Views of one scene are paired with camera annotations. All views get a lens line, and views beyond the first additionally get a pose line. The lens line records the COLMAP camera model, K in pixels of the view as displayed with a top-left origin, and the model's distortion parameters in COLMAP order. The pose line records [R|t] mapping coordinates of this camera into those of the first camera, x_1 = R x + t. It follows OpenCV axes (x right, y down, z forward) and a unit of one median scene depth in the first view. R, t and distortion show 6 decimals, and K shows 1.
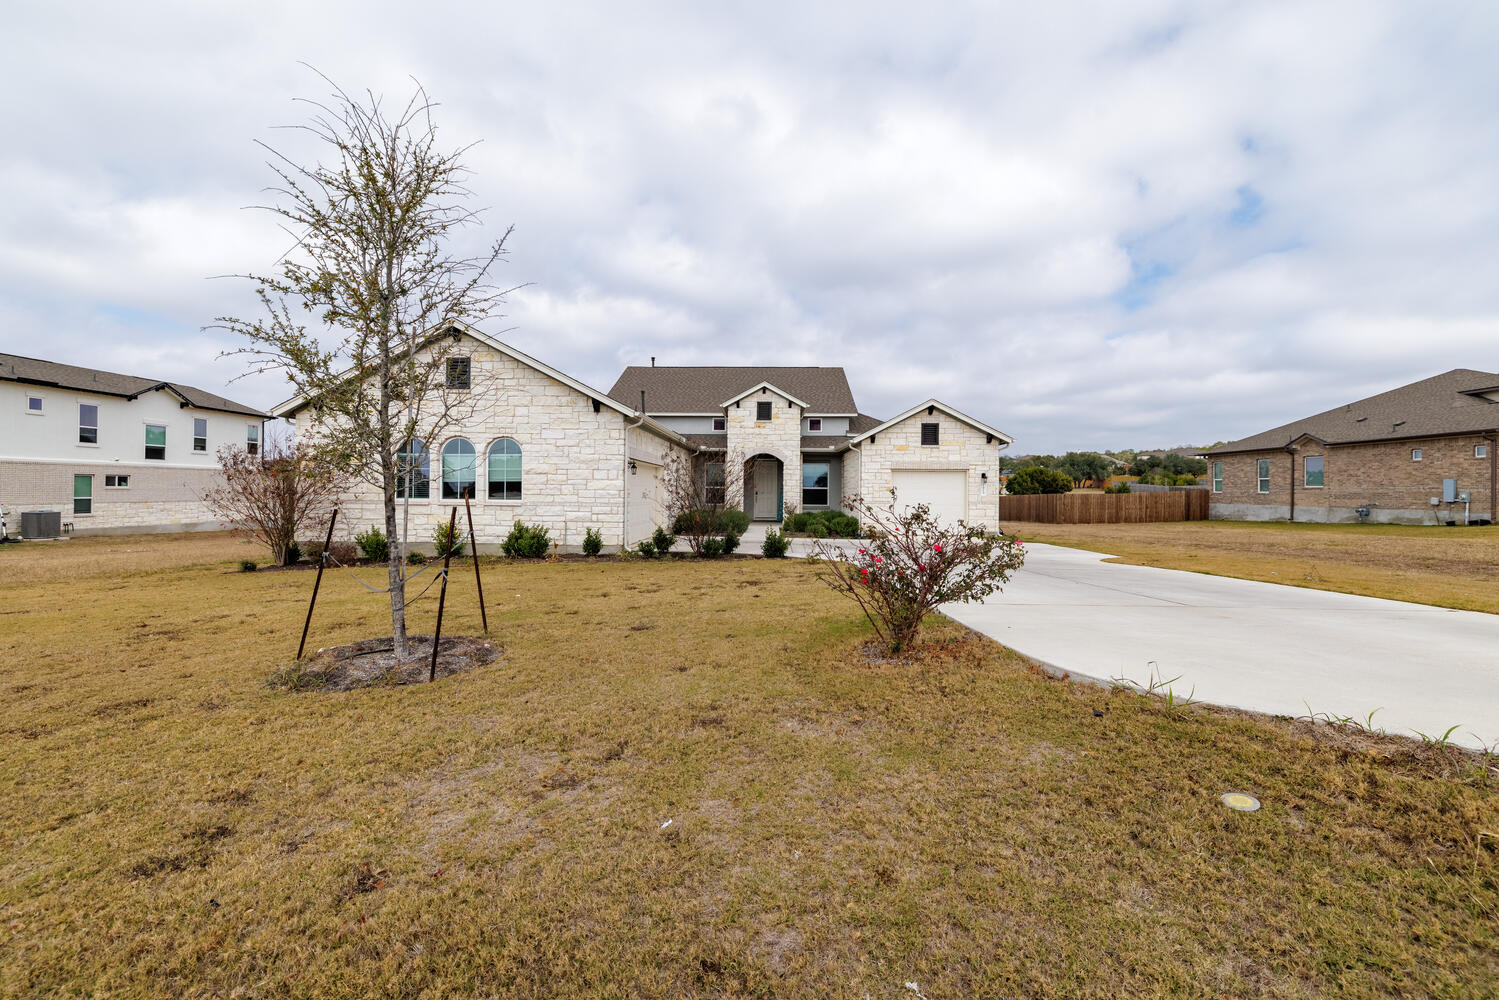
lens RADIAL K [[643.7, 0, 749.5], [0, 643.7, 500.0], [0, 0, 1]] dist [0.000625, -0.000010]
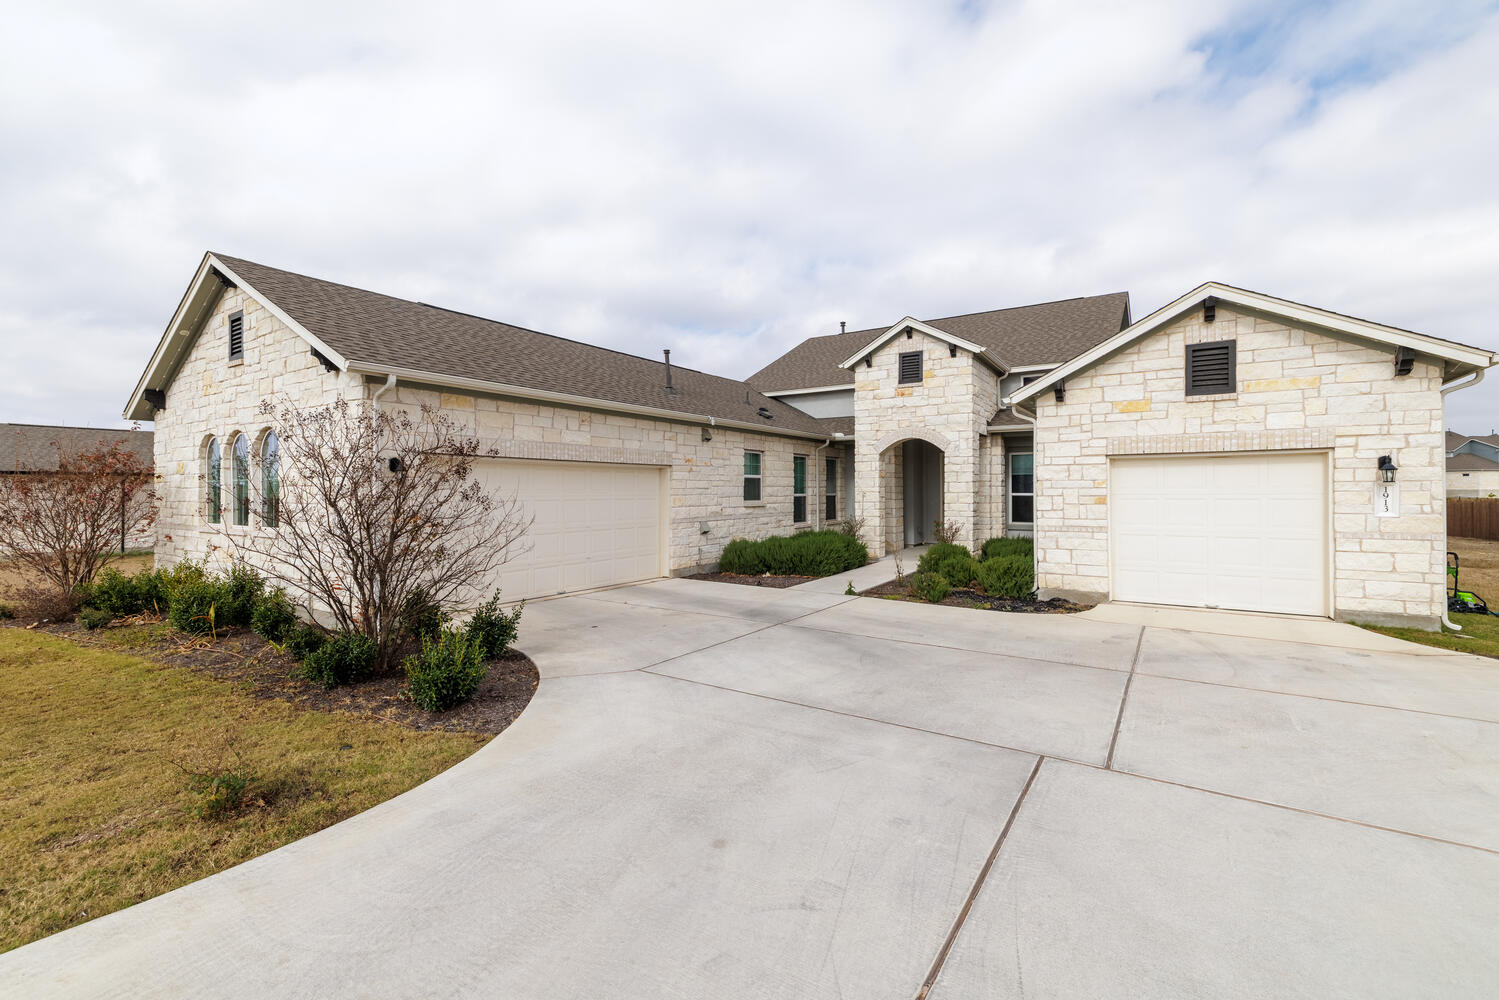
lens RADIAL K [[643.7, 0, 749.5], [0, 643.7, 500.0], [0, 0, 1]] dist [0.000625, -0.000010]
pose [[0.849259, -0.001591, -0.527973, 0.246631], [-0.001662, 0.999982, -0.005686, -0.013763], [0.527973, 0.005706, 0.849242, 0.485093]]
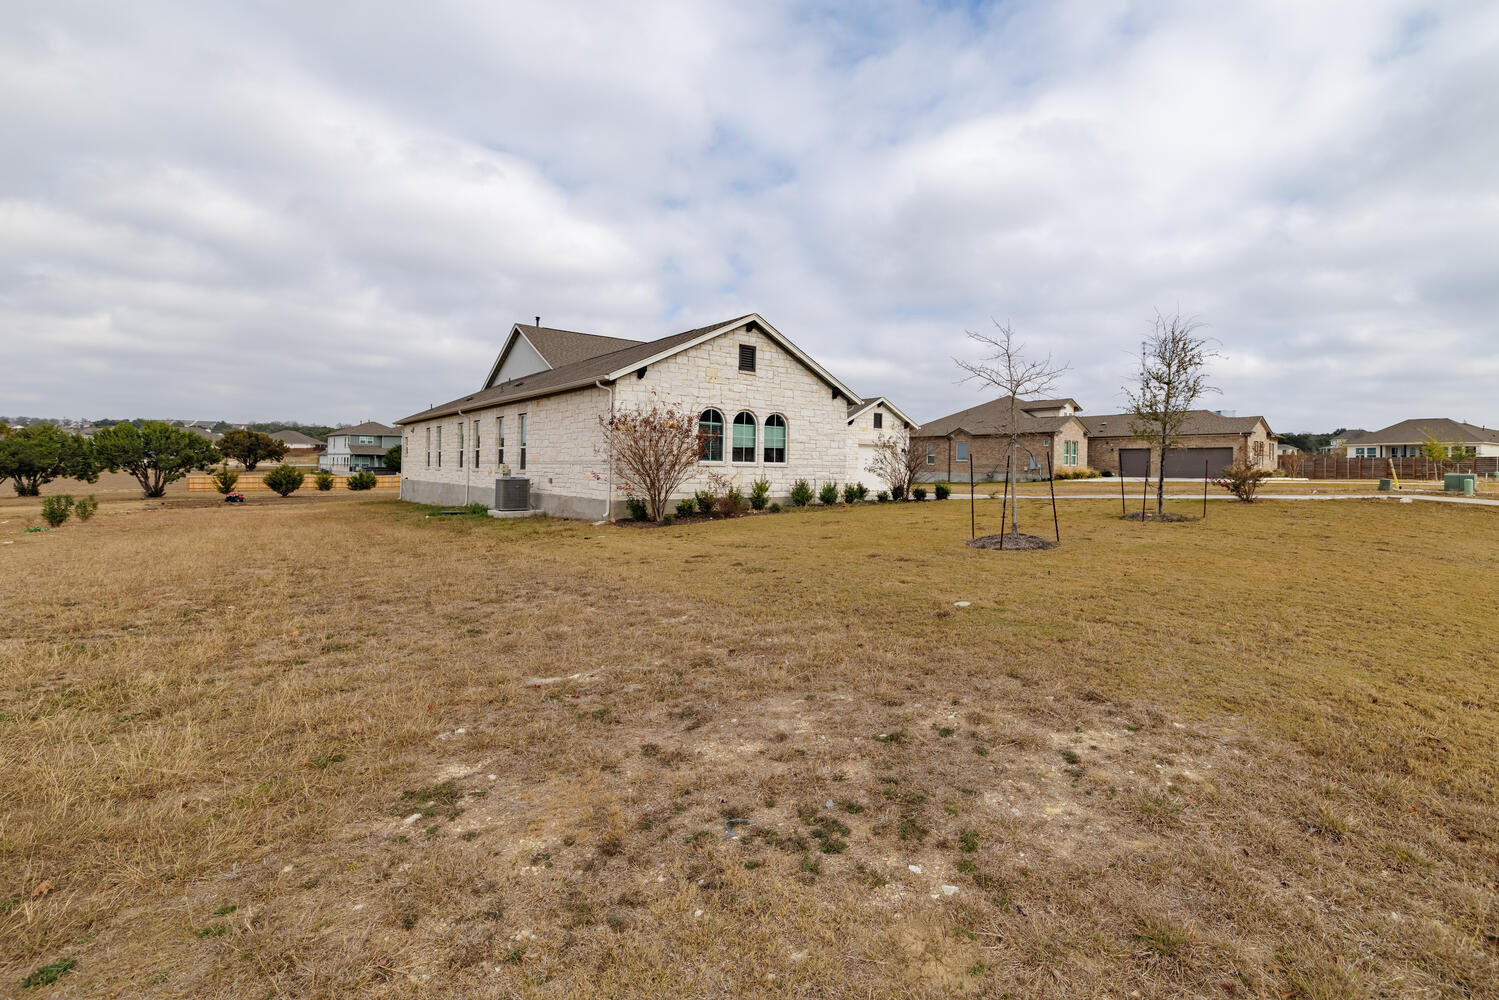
lens RADIAL K [[722.2, 0, 782.0], [0, 722.2, 485.0], [0, 0, 1]] dist [-0.000243, 0.000005]
pose [[0.726854, -0.013573, 0.686658, -0.988142], [0.004940, 0.999882, 0.014536, 0.016826], [-0.686774, -0.007173, 0.726836, -0.027209]]
